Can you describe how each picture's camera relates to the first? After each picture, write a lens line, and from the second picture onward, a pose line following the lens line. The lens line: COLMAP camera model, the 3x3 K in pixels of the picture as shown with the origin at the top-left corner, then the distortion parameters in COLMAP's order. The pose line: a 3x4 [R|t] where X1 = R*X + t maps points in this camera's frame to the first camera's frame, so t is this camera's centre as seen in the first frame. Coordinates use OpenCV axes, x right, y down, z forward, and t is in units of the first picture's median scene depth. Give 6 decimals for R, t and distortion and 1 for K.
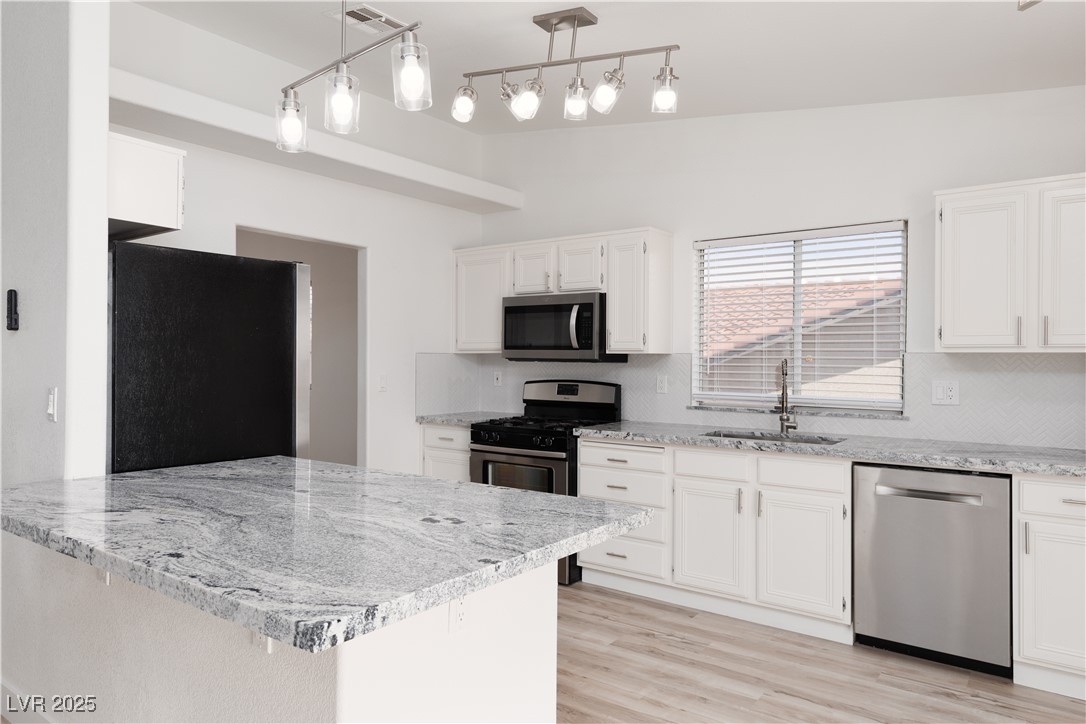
lens RADIAL K [[696.2, 0, 550.0], [0, 696.2, 359.6], [0, 0, 1]] dist [0.002862, -0.006170]
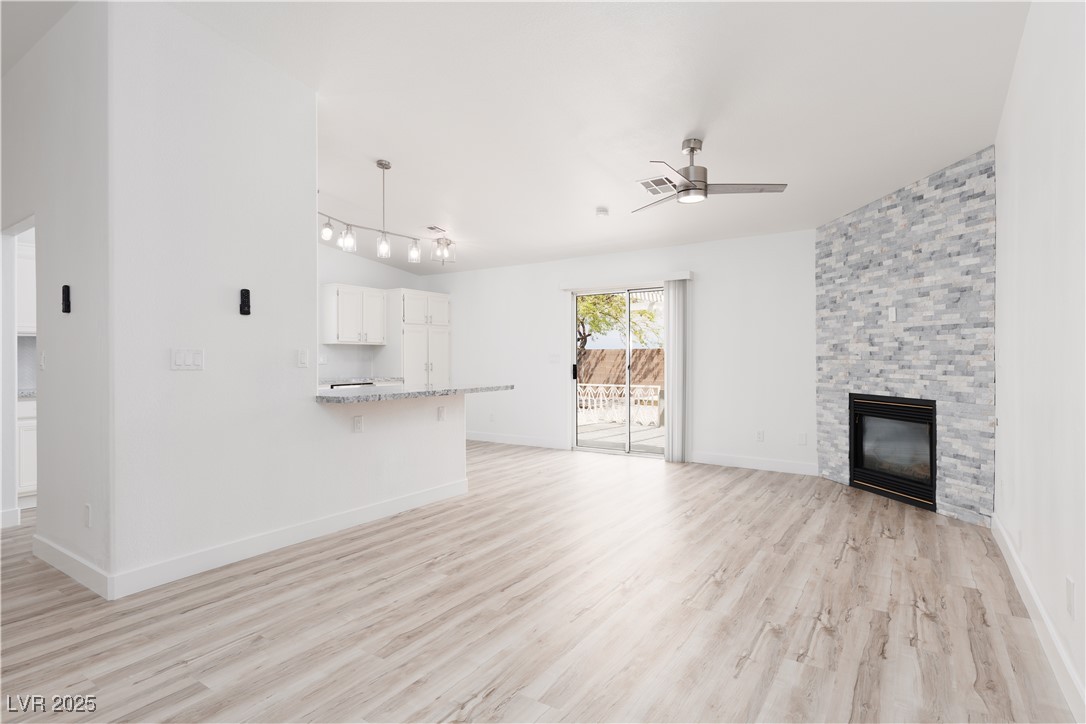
lens RADIAL K [[553.7, 0, 547.7], [0, 553.7, 359.7], [0, 0, 1]] dist [0.001947, -0.001986]
pose [[-0.046876, -0.004343, 0.998891, -1.531529], [0.008442, 0.999953, 0.004744, 0.045398], [-0.998865, 0.008655, -0.046837, 0.272760]]
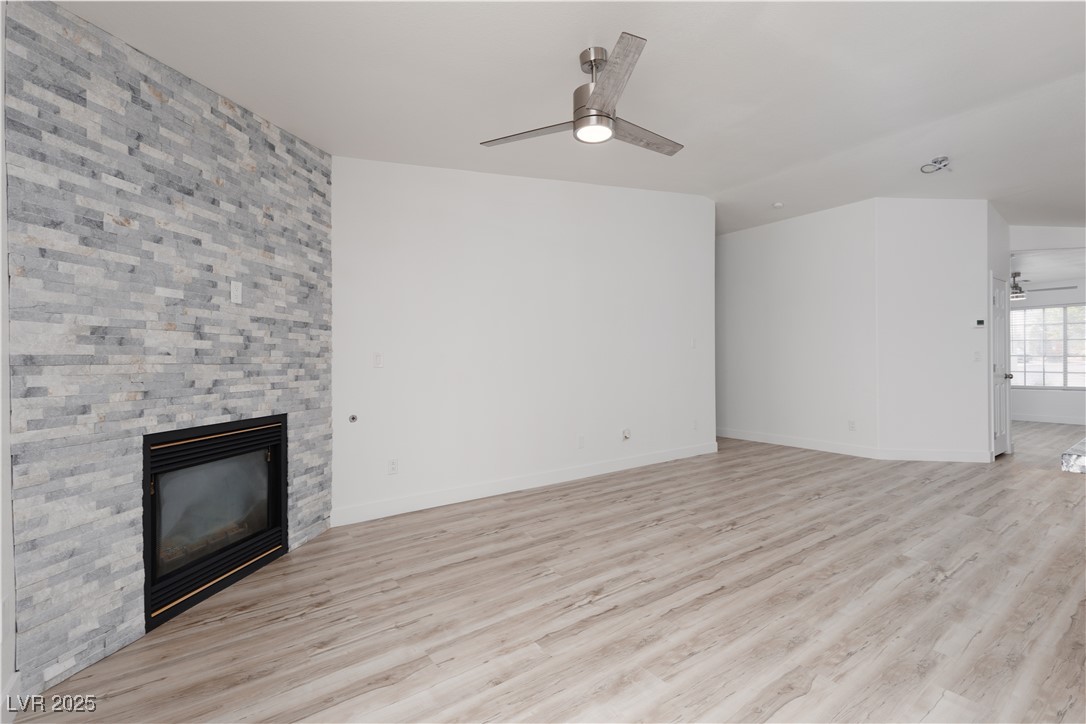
lens RADIAL K [[484.3, 0, 547.9], [0, 484.3, 360.5], [0, 0, 1]] dist [0.006892, -0.001749]
pose [[-0.304415, -0.000569, -0.952539, 0.305659], [0.001080, 0.999999, -0.000942, 0.055660], [0.952539, -0.001316, -0.304414, 0.068460]]
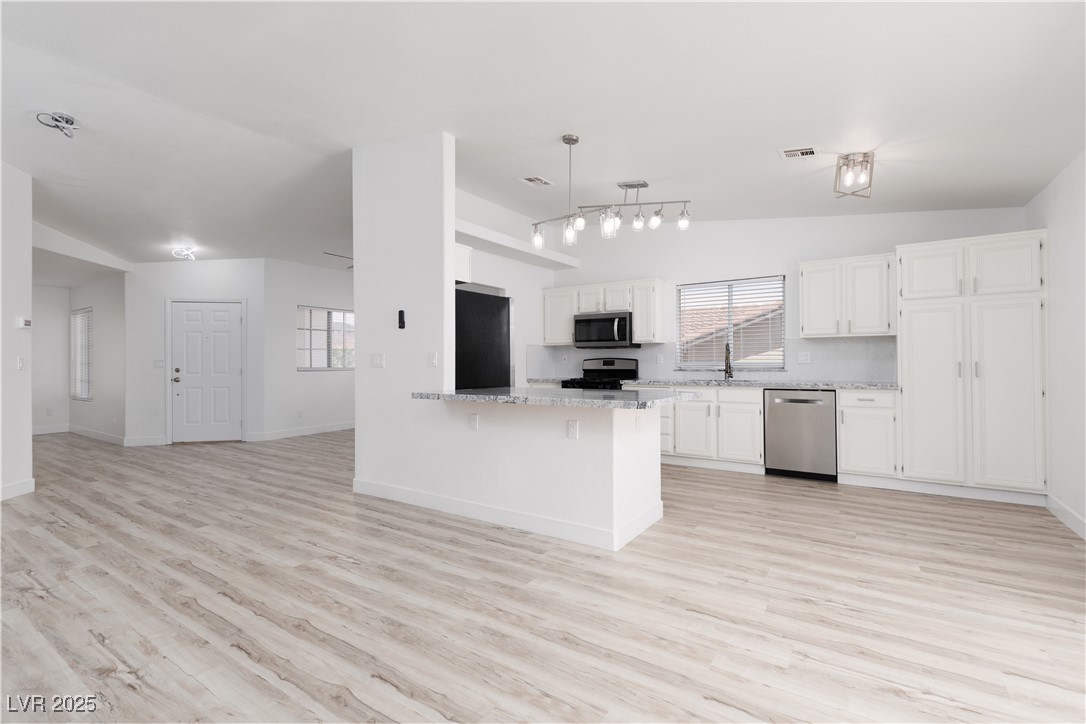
lens RADIAL K [[484.3, 0, 548.3], [0, 484.3, 360.9], [0, 0, 1]] dist [0.006892, -0.001749]
pose [[0.998625, -0.011288, 0.051191, -0.282788], [0.011525, 0.999924, -0.004343, 0.055630], [-0.051138, 0.004927, 0.998679, -0.428120]]
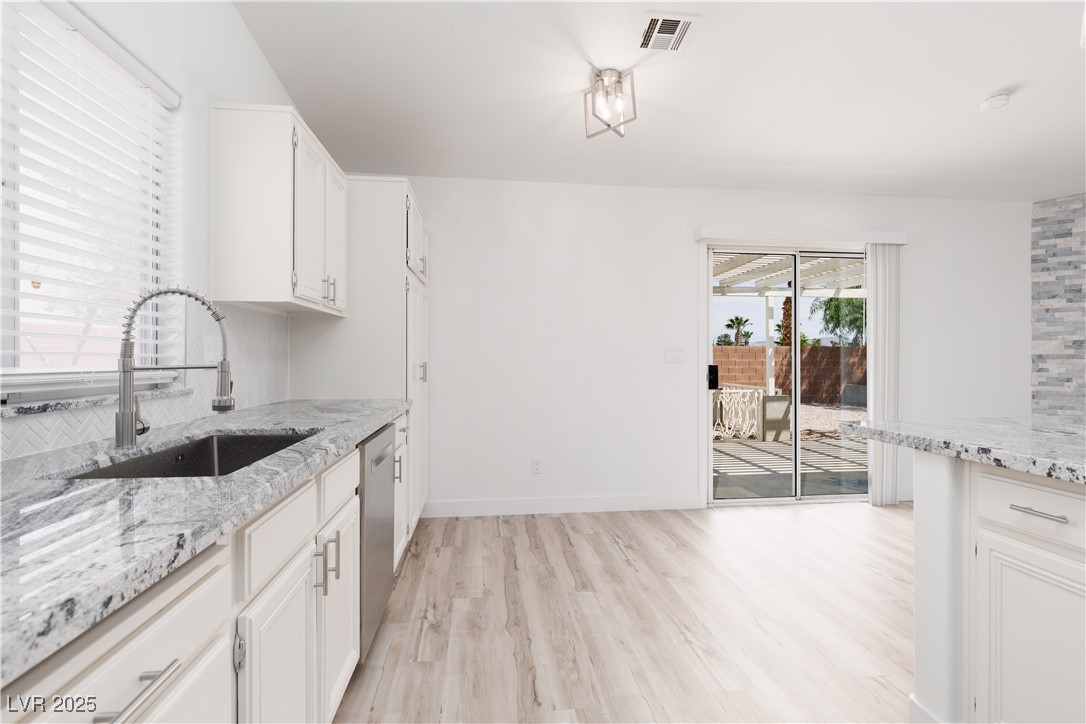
lens RADIAL K [[535.8, 0, 547.2], [0, 535.8, 362.7], [0, 0, 1]] dist [-0.004112, 0.000960]
pose [[-0.690543, -0.007395, 0.723253, -0.108364], [-0.000305, 0.999951, 0.009933, 0.056233], [-0.723291, 0.006639, -0.690511, 1.158282]]
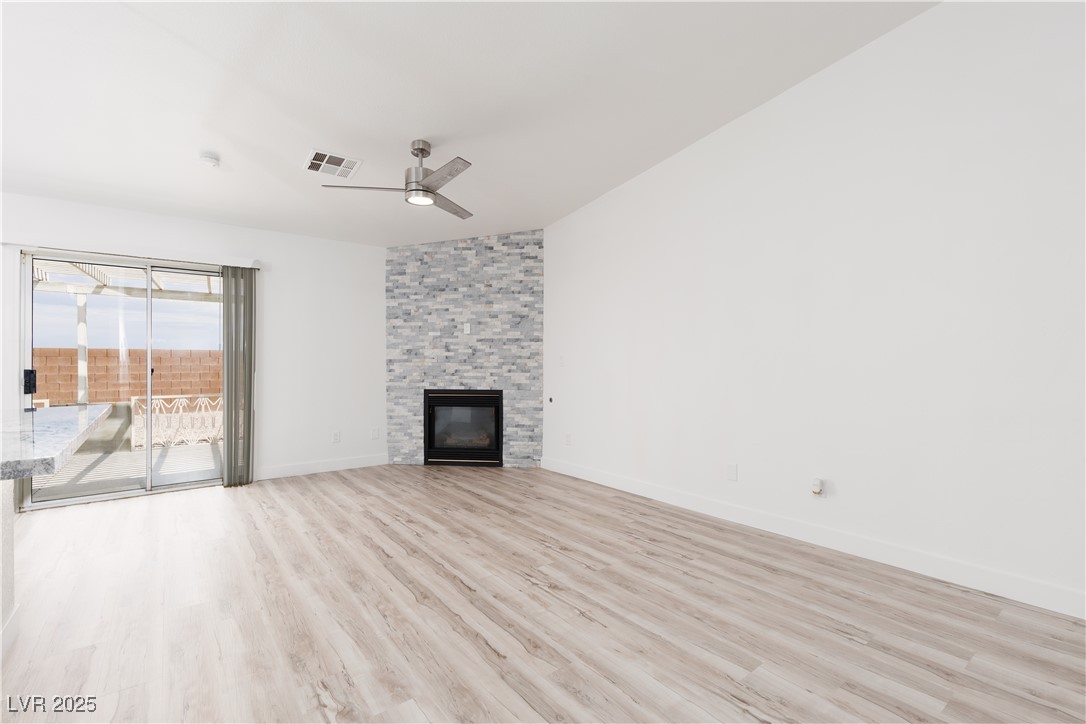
lens RADIAL K [[484.3, 0, 548.9], [0, 484.3, 360.4], [0, 0, 1]] dist [0.006892, -0.001749]
pose [[-0.963312, -0.001328, 0.268380, -0.922495], [-0.000420, 0.999994, 0.003440, 0.047544], [-0.268383, 0.003201, -0.963307, 0.815862]]
